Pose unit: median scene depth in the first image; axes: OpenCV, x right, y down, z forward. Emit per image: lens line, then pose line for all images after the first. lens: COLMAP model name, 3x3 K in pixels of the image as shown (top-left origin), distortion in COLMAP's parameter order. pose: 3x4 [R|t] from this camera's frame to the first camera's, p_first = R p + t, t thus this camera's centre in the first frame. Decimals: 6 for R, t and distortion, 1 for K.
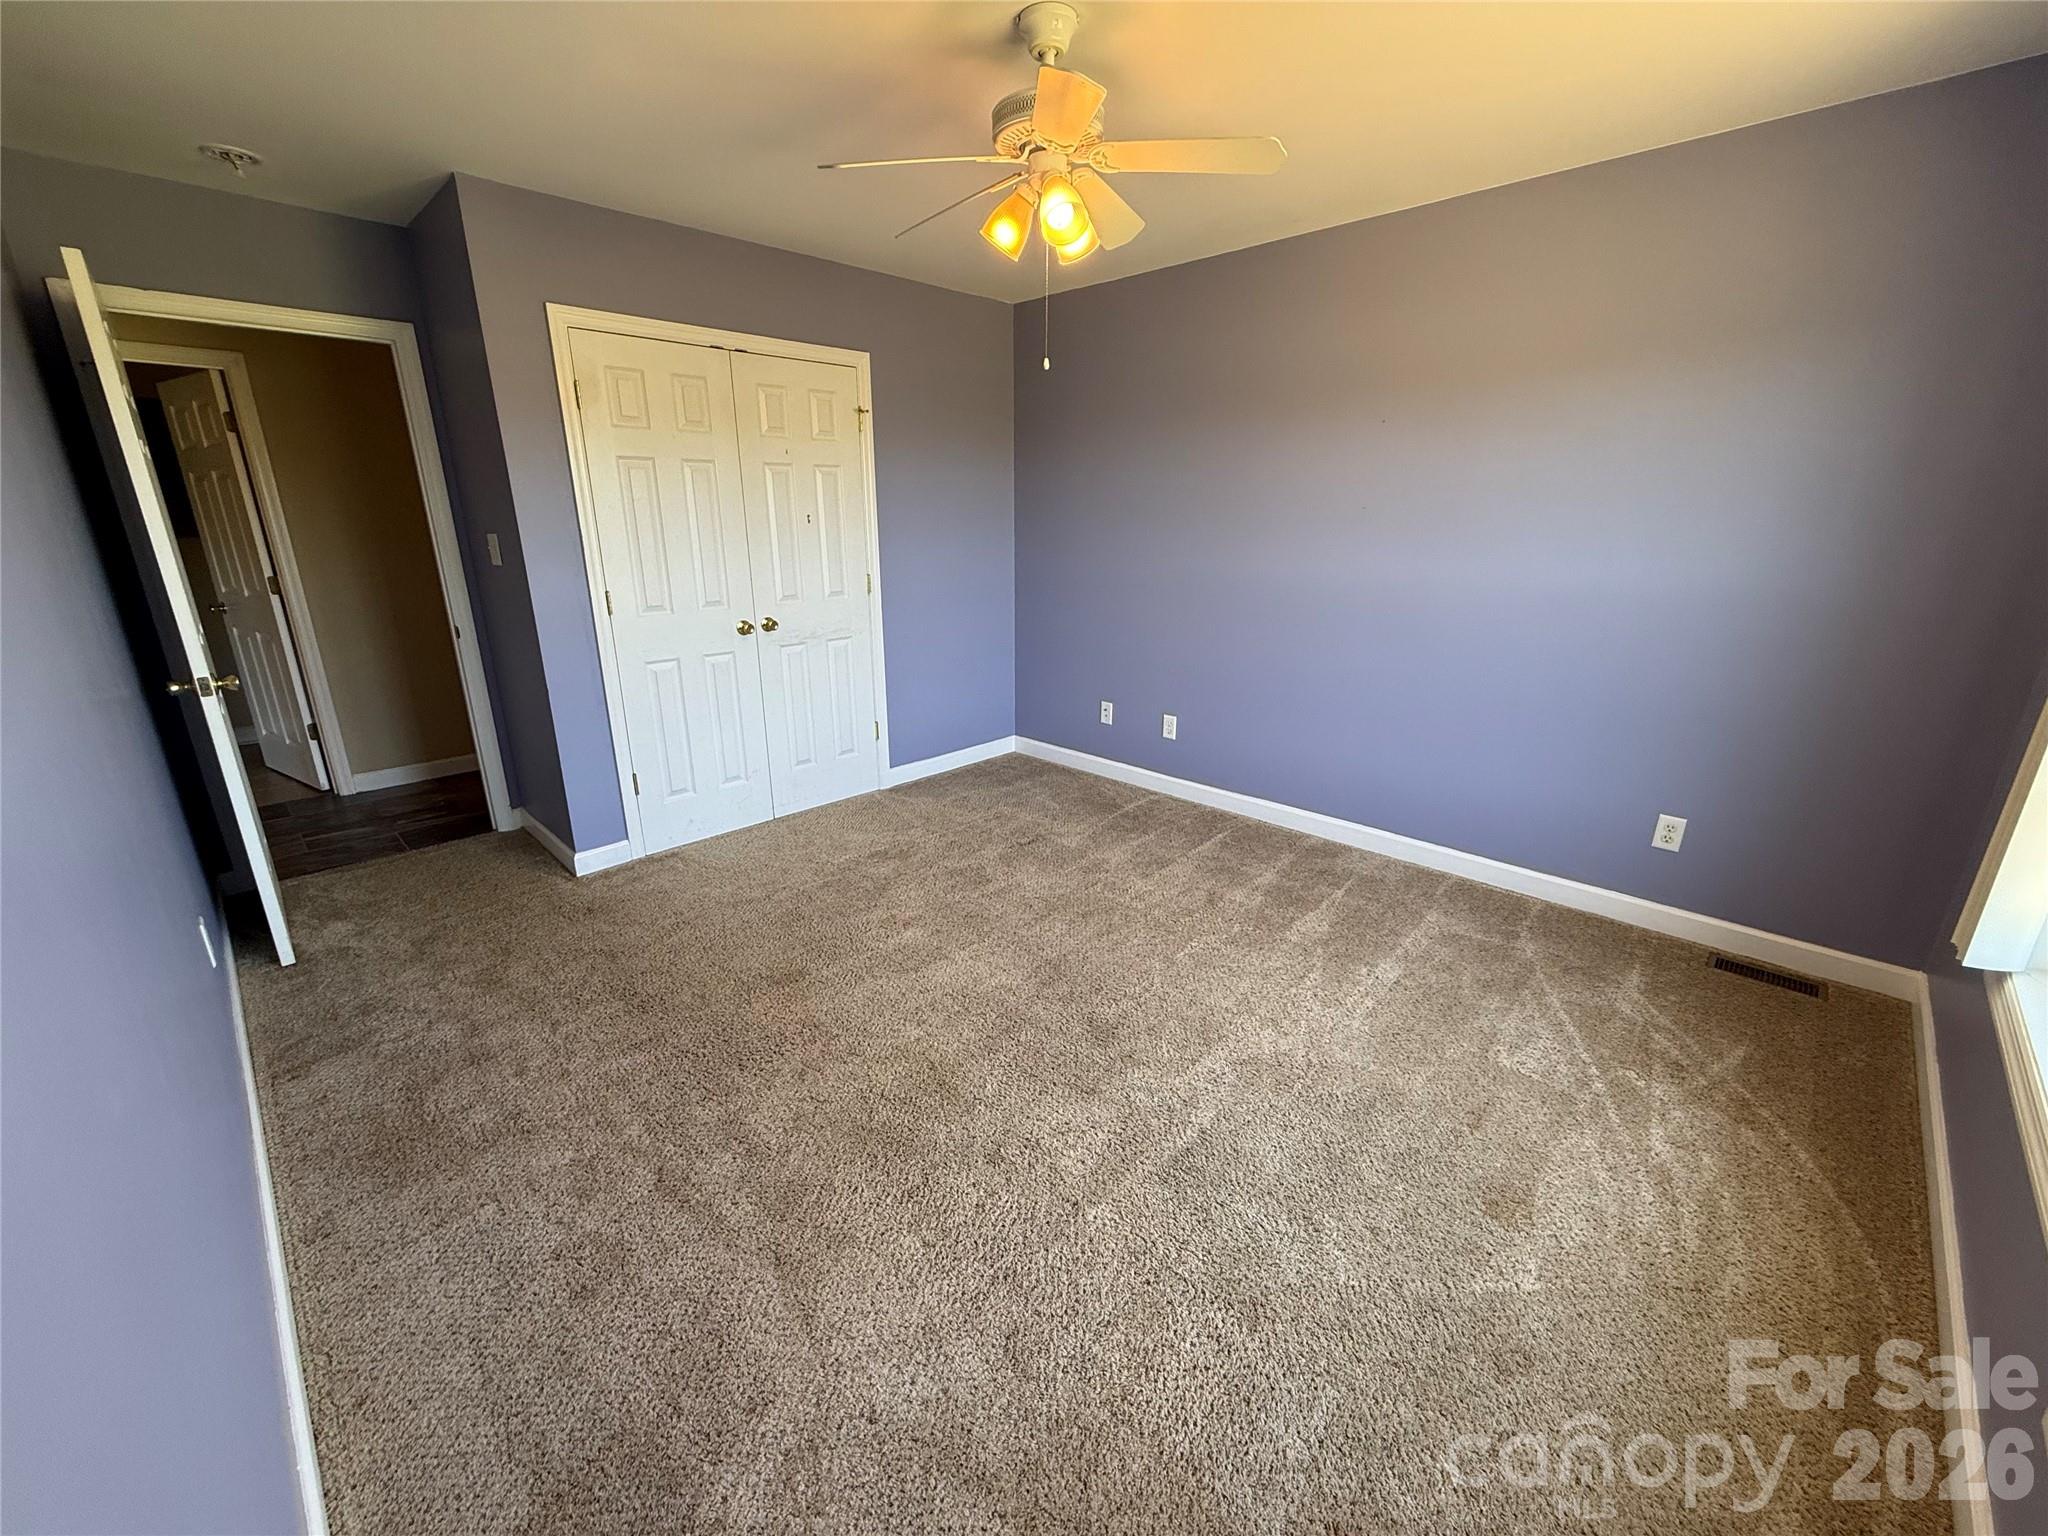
lens RADIAL K [[821.3, 0, 1025.3], [0, 821.3, 777.1], [0, 0, 1]] dist [-0.004461, 0.001138]
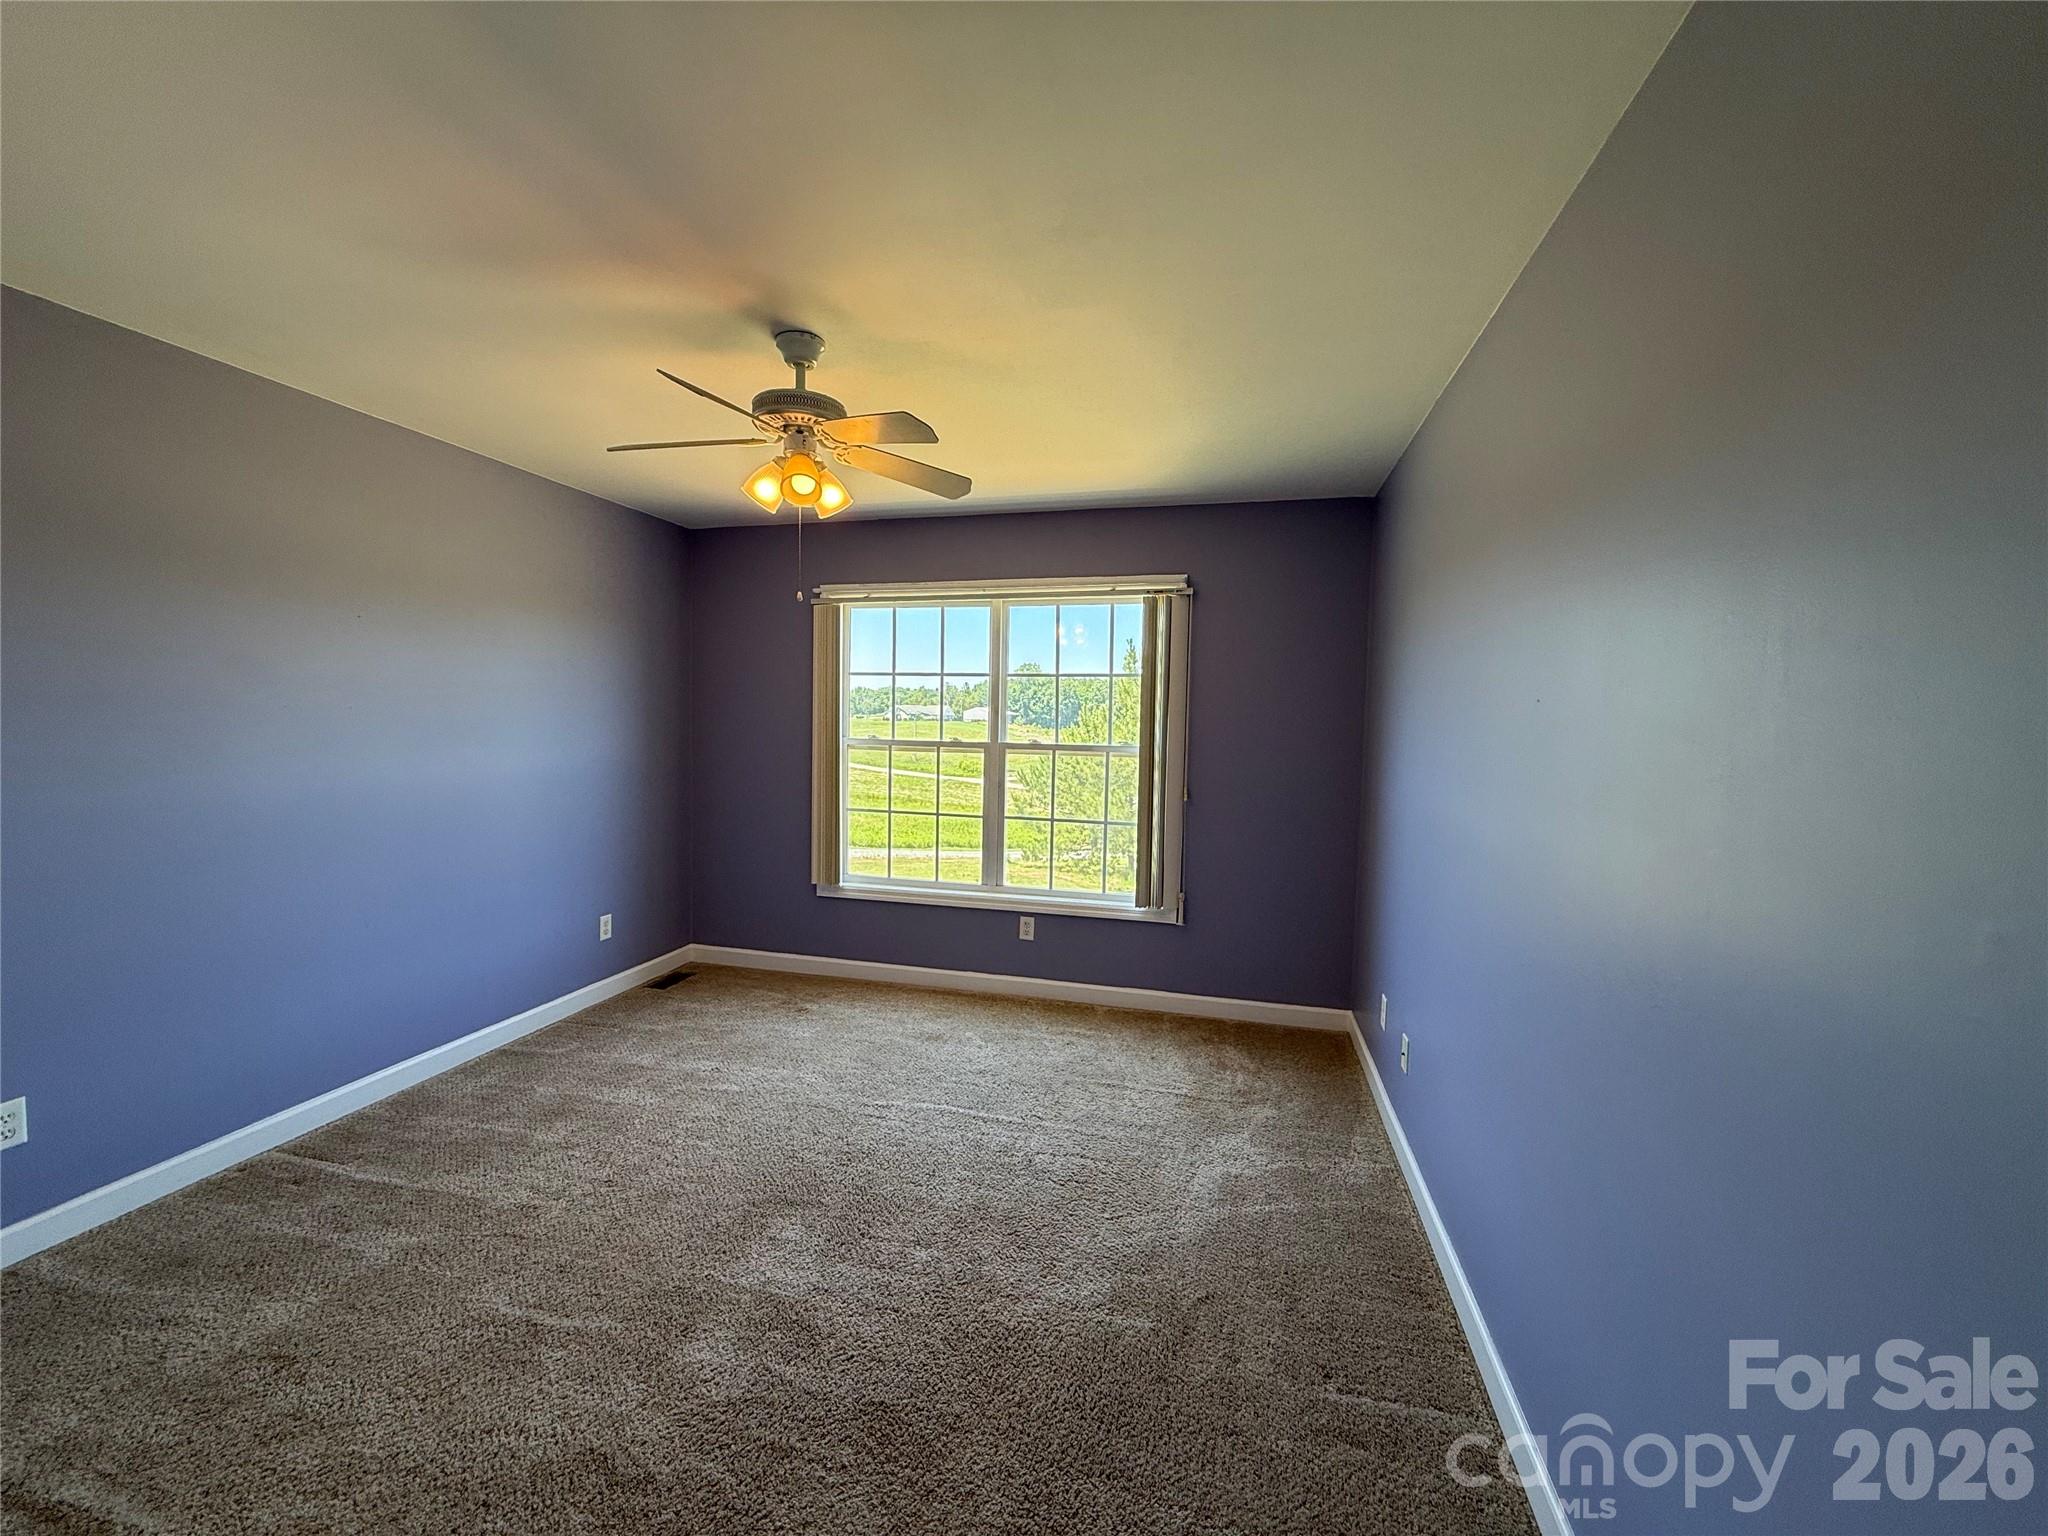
lens RADIAL K [[821.3, 0, 1004.9], [0, 821.3, 774.3], [0, 0, 1]] dist [-0.004461, 0.001138]
pose [[-0.509316, -0.059182, 0.858542, -0.814066], [0.248358, 0.945077, 0.212482, -0.323356], [-0.823964, 0.321446, -0.466644, 1.009072]]
